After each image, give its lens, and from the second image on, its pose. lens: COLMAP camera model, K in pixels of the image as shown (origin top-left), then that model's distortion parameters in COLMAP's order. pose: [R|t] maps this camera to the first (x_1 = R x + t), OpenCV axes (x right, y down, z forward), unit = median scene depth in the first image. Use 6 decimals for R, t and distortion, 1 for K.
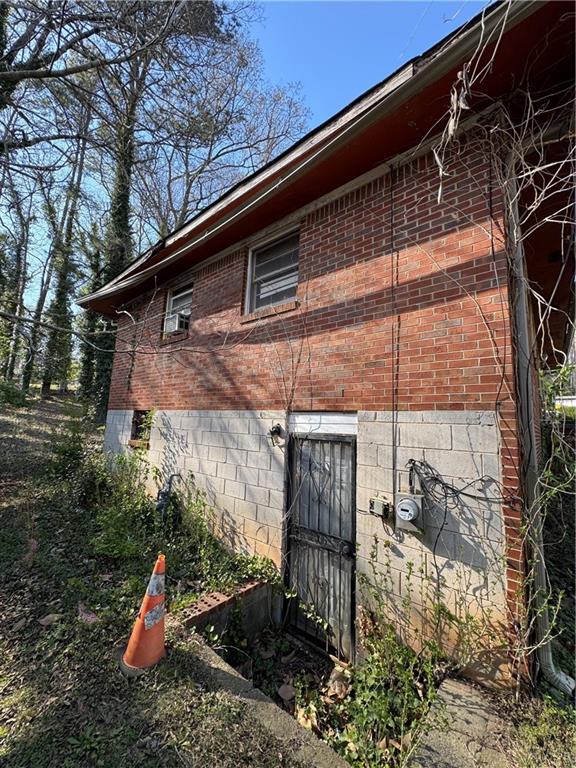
lens RADIAL K [[304.9, 0, 288.0], [0, 304.9, 384.0], [0, 0, 1]] dist [-0.001667, -0.000120]
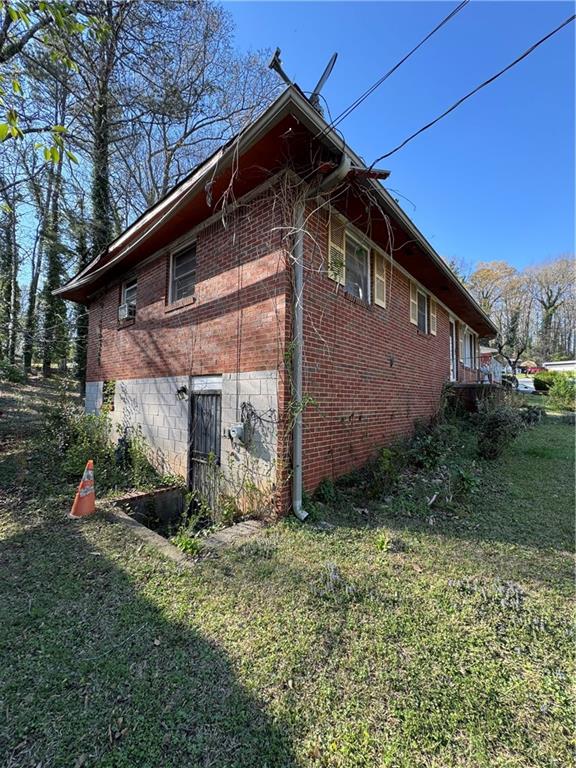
lens RADIAL K [[304.9, 0, 288.0], [0, 304.9, 384.0], [0, 0, 1]] dist [-0.001667, -0.000120]
pose [[0.999573, -0.025438, -0.014348, 0.402666], [0.026595, 0.995829, 0.087279, 0.010892], [0.012067, -0.087623, 0.996081, -0.359701]]
